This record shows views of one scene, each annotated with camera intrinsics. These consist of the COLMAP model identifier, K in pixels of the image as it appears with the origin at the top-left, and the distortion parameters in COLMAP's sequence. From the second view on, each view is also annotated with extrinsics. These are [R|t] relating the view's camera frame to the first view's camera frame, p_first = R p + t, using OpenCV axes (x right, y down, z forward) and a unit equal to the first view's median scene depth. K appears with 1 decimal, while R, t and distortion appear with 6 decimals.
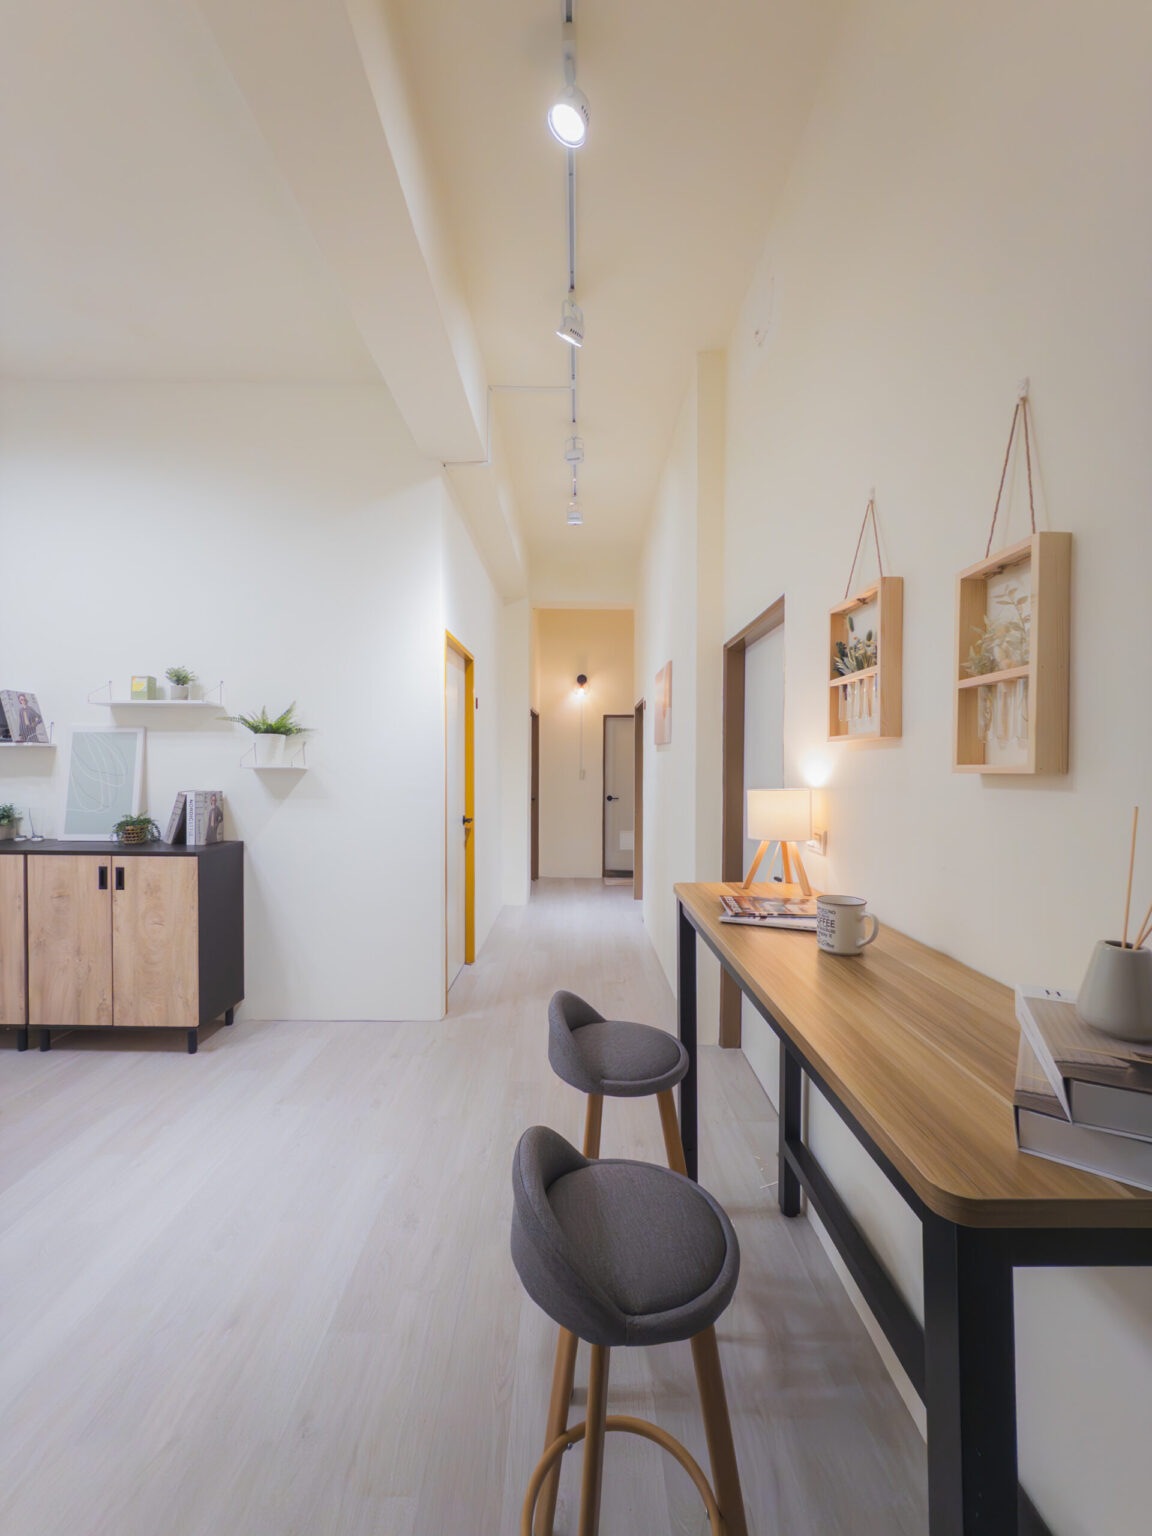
lens RADIAL K [[613.8, 0, 575.1], [0, 613.8, 772.8], [0, 0, 1]] dist [-0.000739, -0.000352]
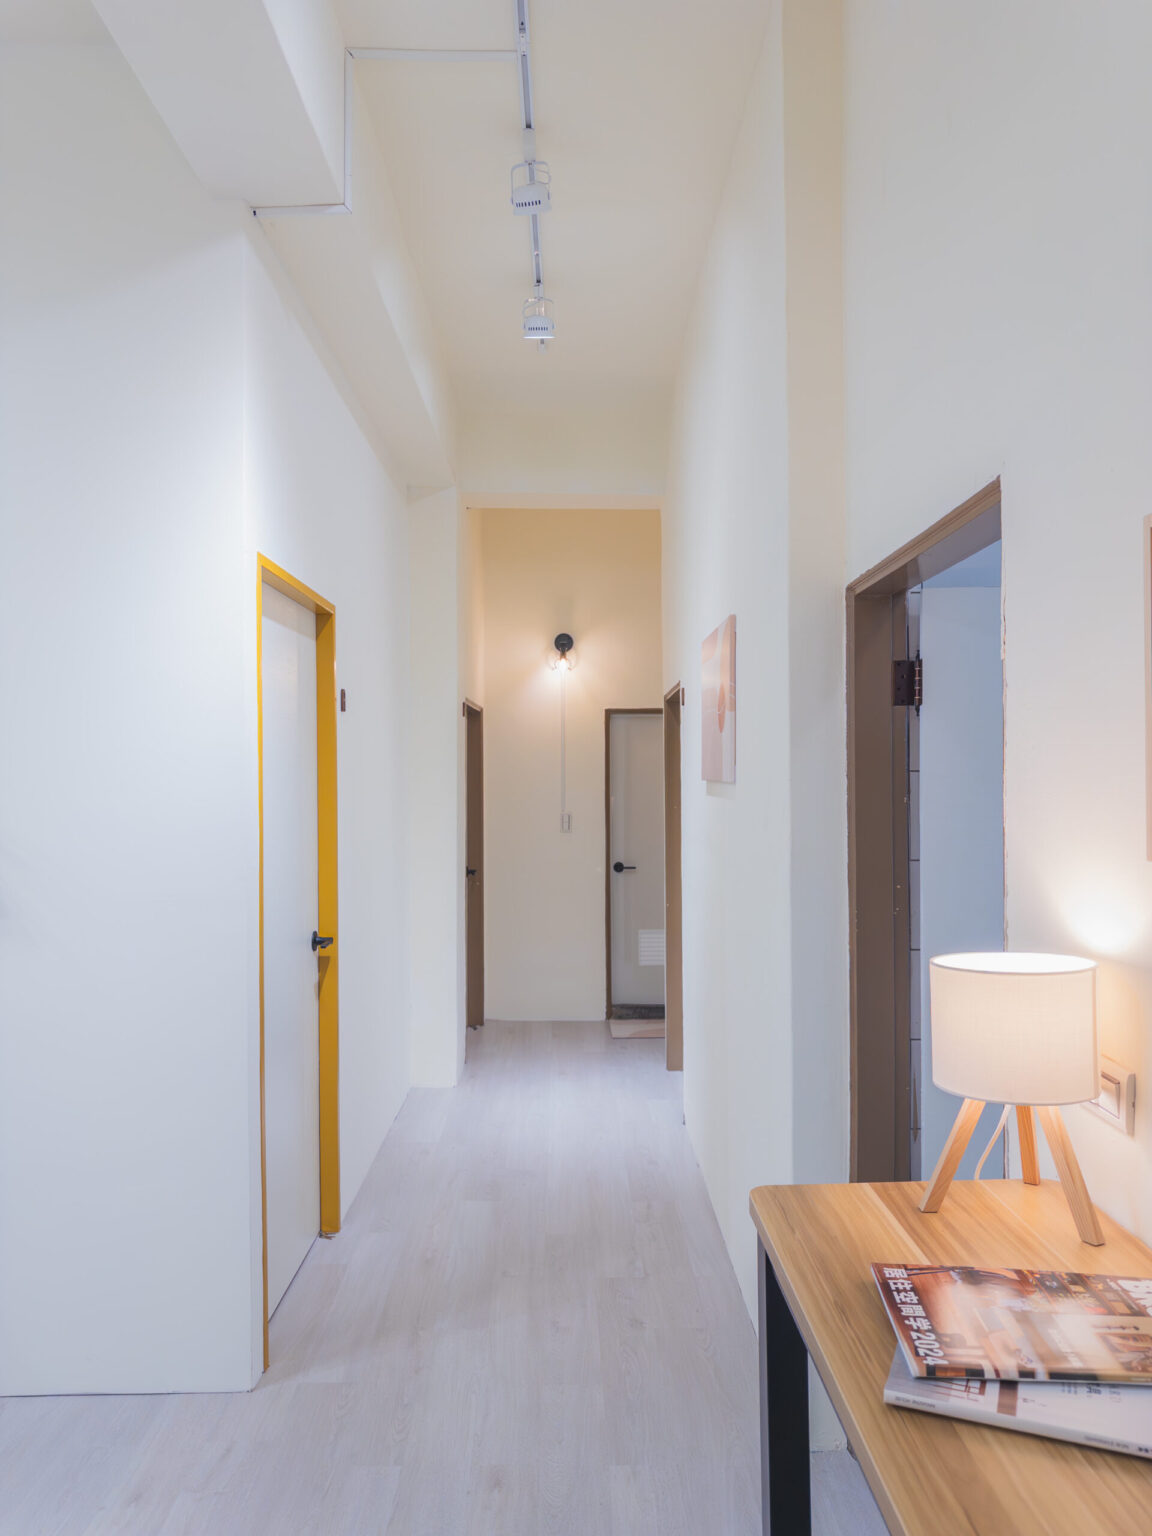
lens RADIAL K [[1056.5, 0, 576.0], [0, 1056.5, 768.0], [0, 0, 1]] dist [0.000590, -0.001321]
pose [[0.999939, -0.008569, 0.006906, 0.021415], [0.008684, 0.999822, -0.016743, -0.043114], [-0.006762, 0.016802, 0.999836, 0.146537]]
